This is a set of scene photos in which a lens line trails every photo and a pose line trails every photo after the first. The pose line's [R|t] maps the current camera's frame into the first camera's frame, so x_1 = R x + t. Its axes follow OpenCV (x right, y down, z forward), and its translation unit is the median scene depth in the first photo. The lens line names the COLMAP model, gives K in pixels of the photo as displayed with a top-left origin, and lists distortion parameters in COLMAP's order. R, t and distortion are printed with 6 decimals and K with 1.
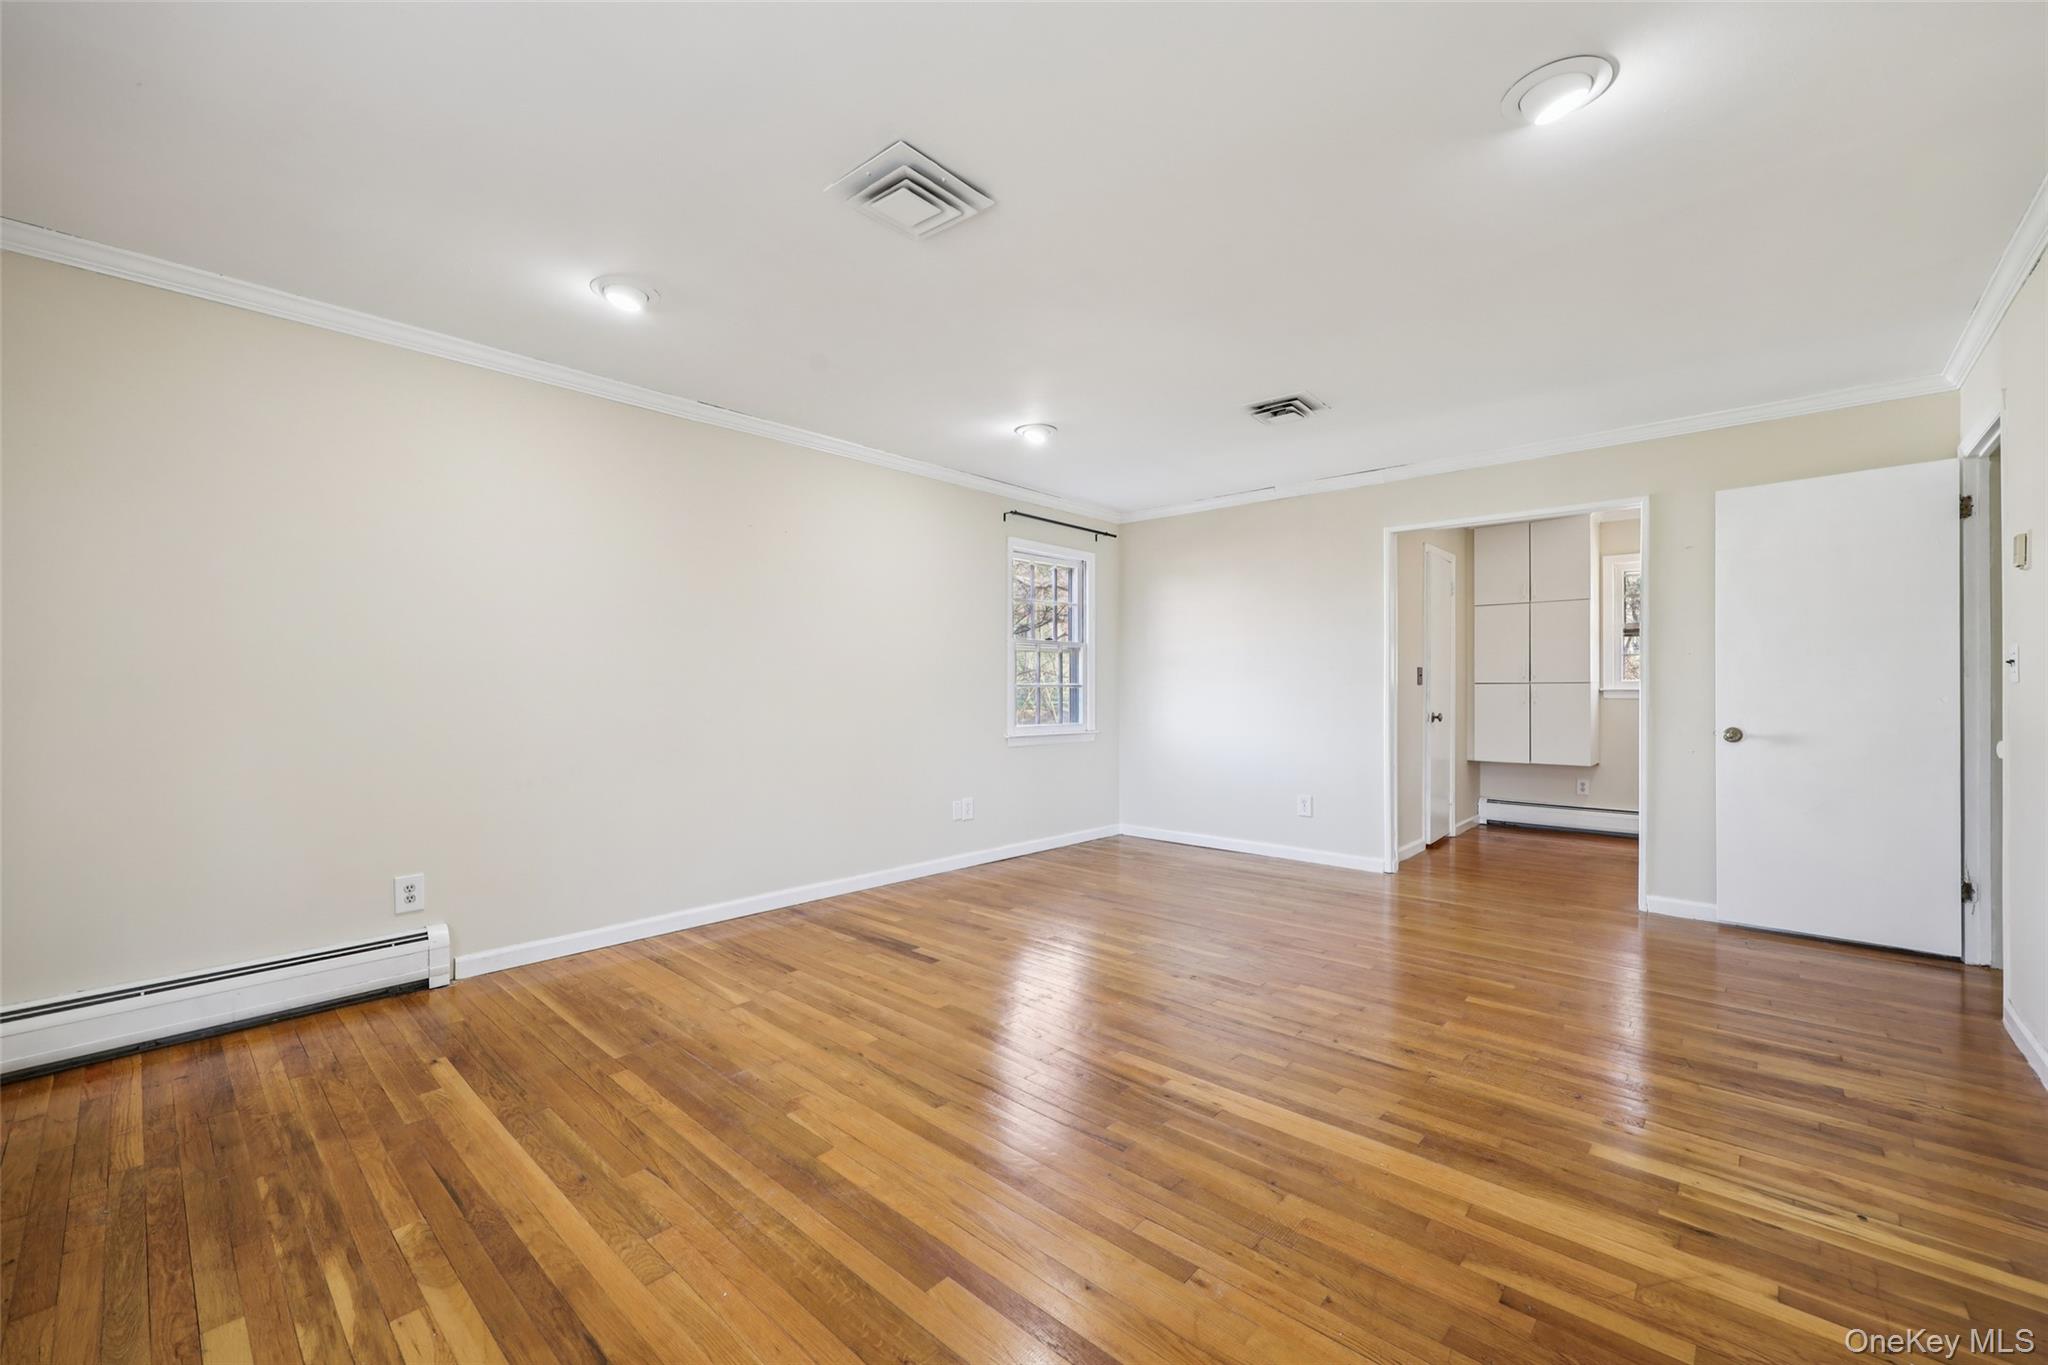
lens RADIAL K [[828.2, 0, 1024.0], [0, 828.2, 682.5], [0, 0, 1]] dist [0.001215, -0.000102]
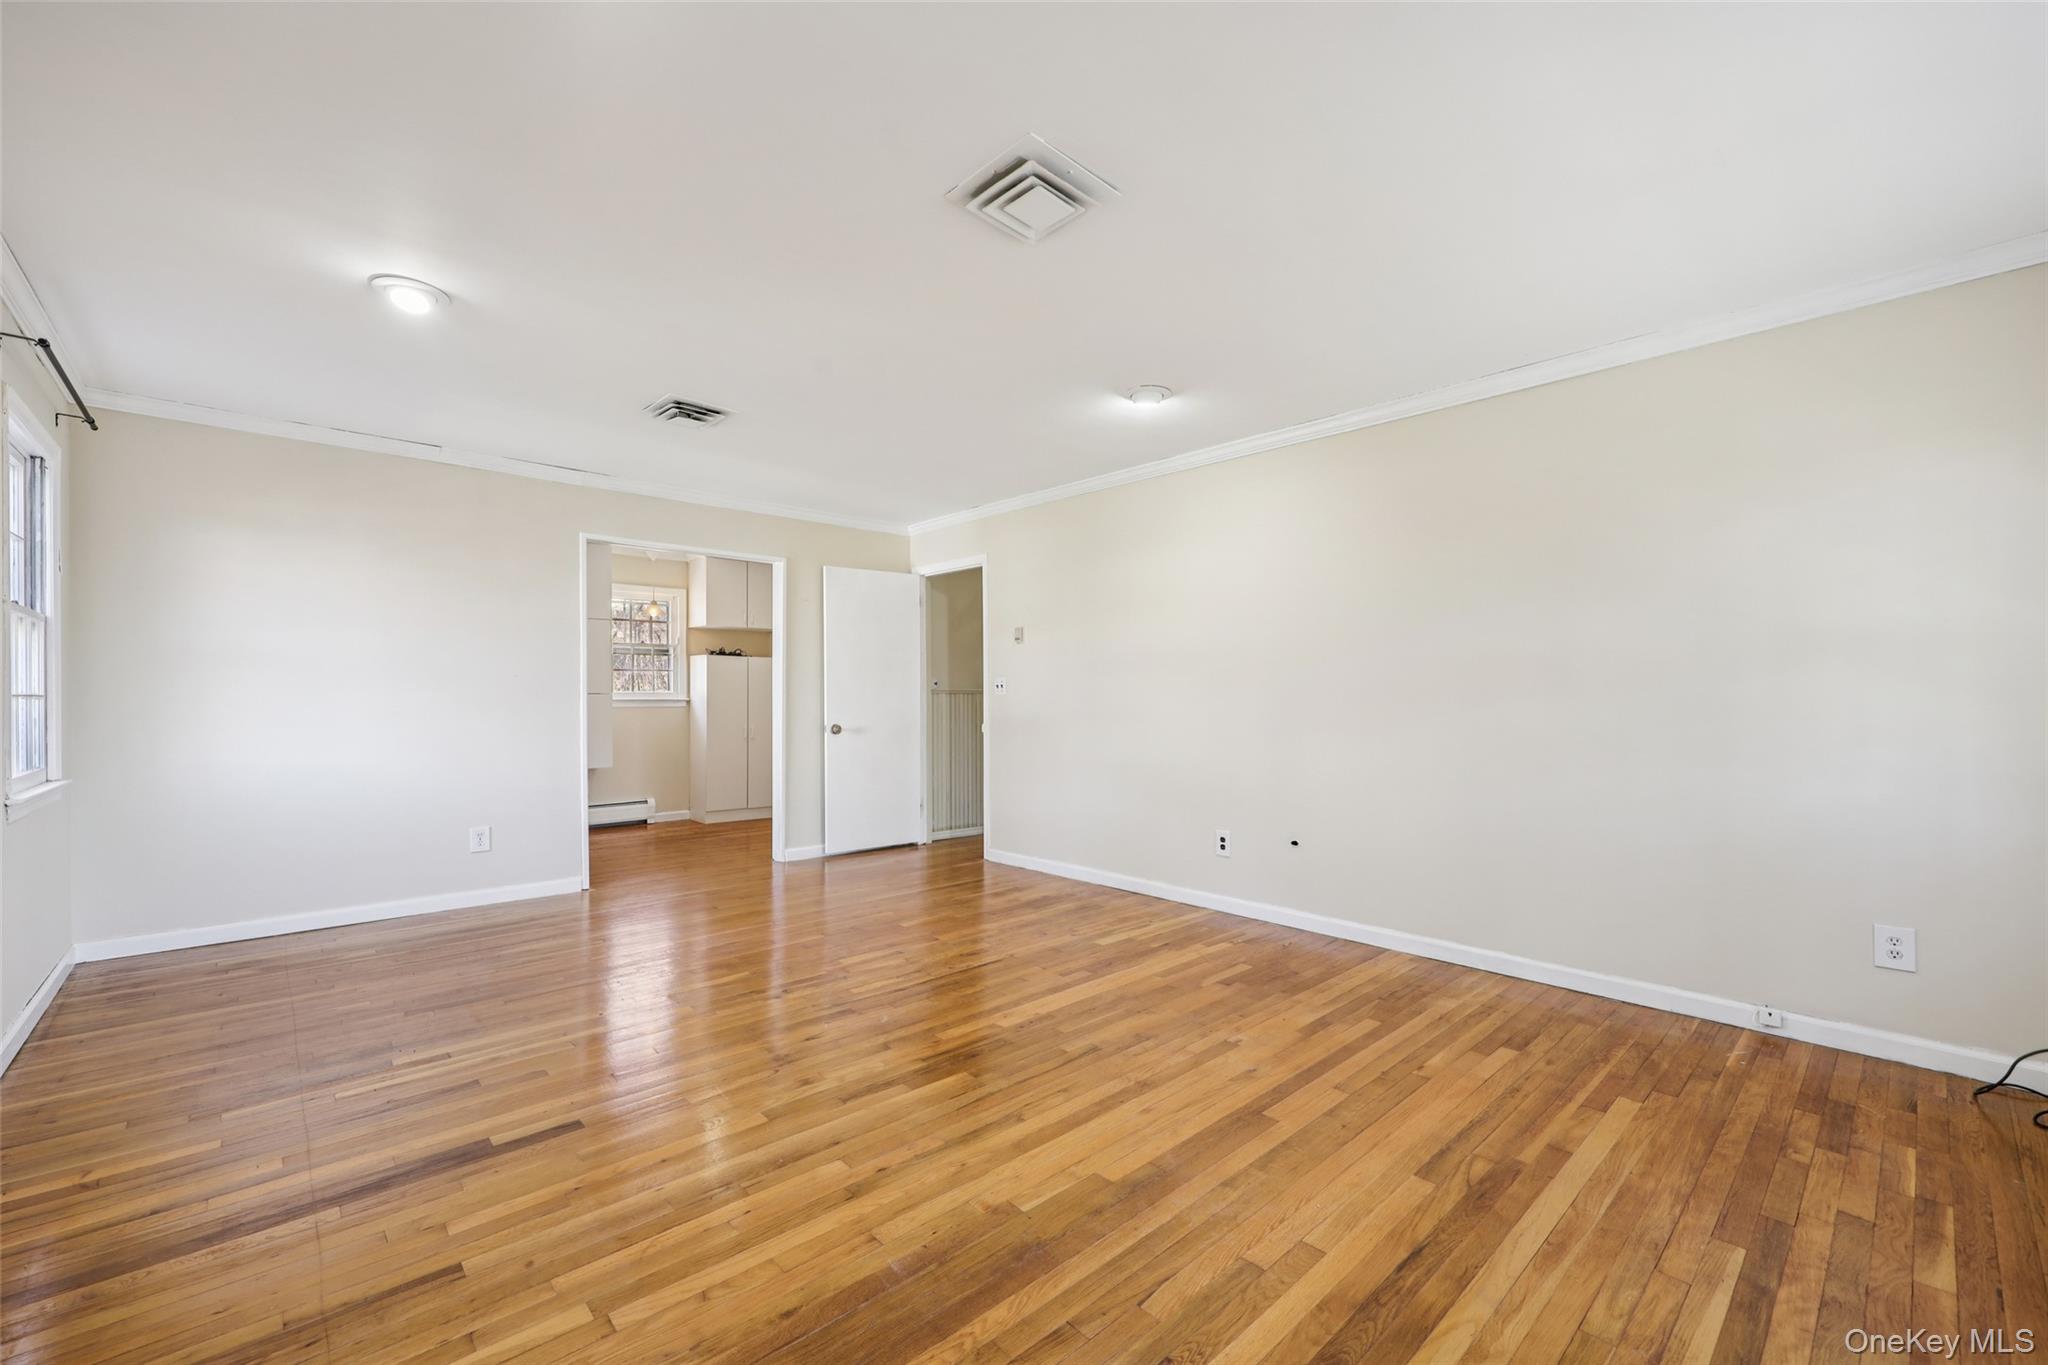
lens RADIAL K [[837.4, 0, 1023.1], [0, 837.4, 694.3], [0, 0, 1]] dist [0.002147, 0.000162]
pose [[0.087859, 0.003190, 0.996128, -0.899985], [-0.004994, 0.999984, -0.002762, 0.002634], [-0.996120, -0.004732, 0.087874, 0.740316]]
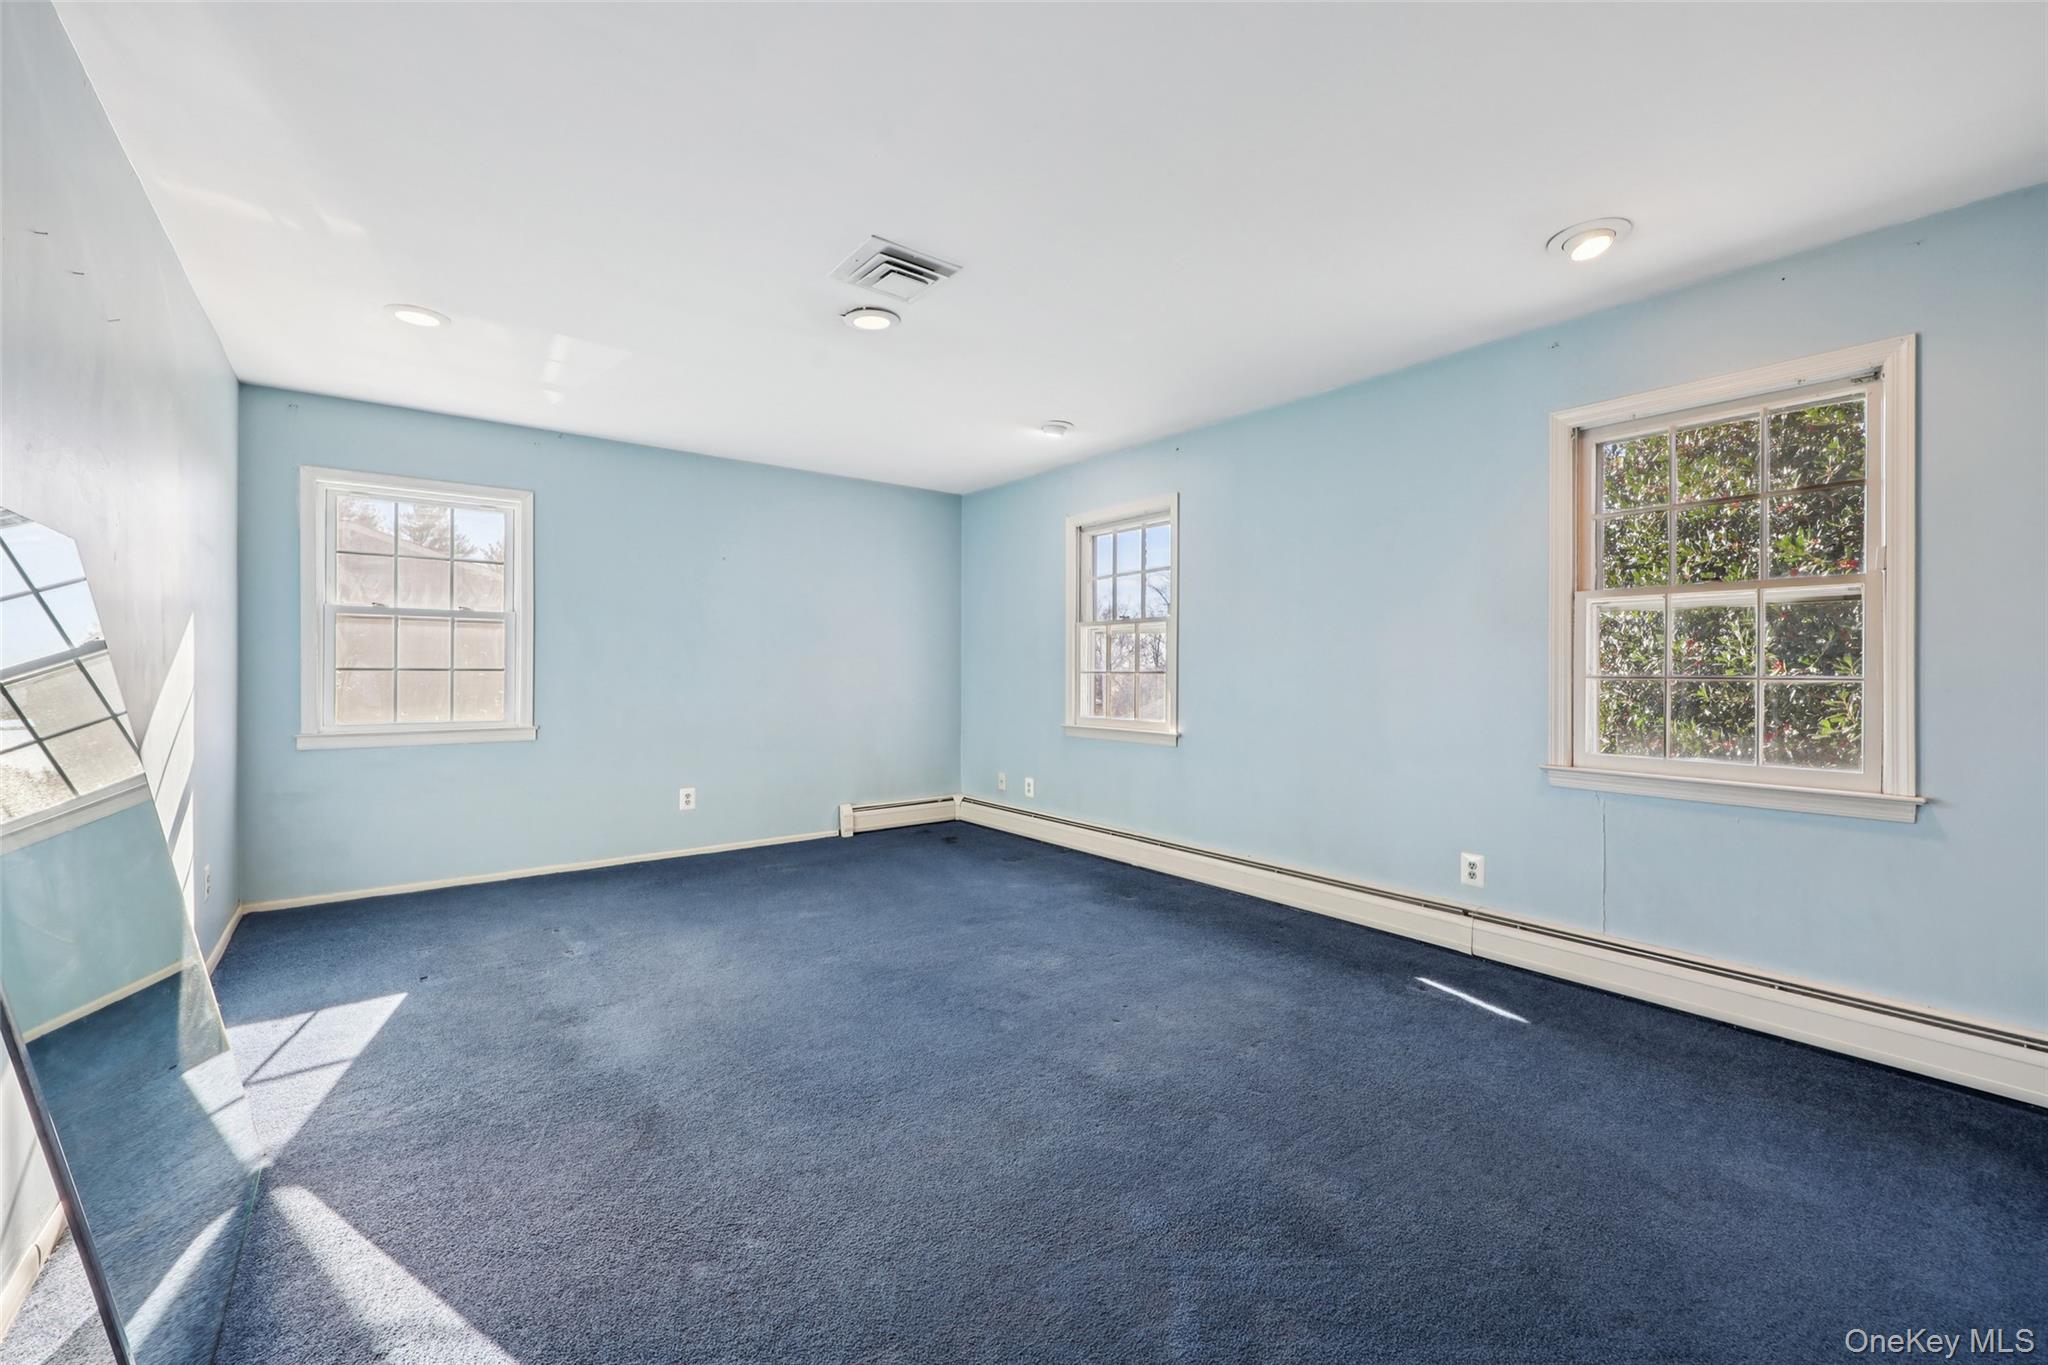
lens RADIAL K [[837.4, 0, 1023.1], [0, 837.4, 694.3], [0, 0, 1]] dist [0.002147, 0.000162]
pose [[-0.148647, 0.014630, -0.988782, 0.522751], [-0.019206, 0.999659, 0.017678, 0.008199], [0.988704, 0.021618, -0.148315, 0.621997]]
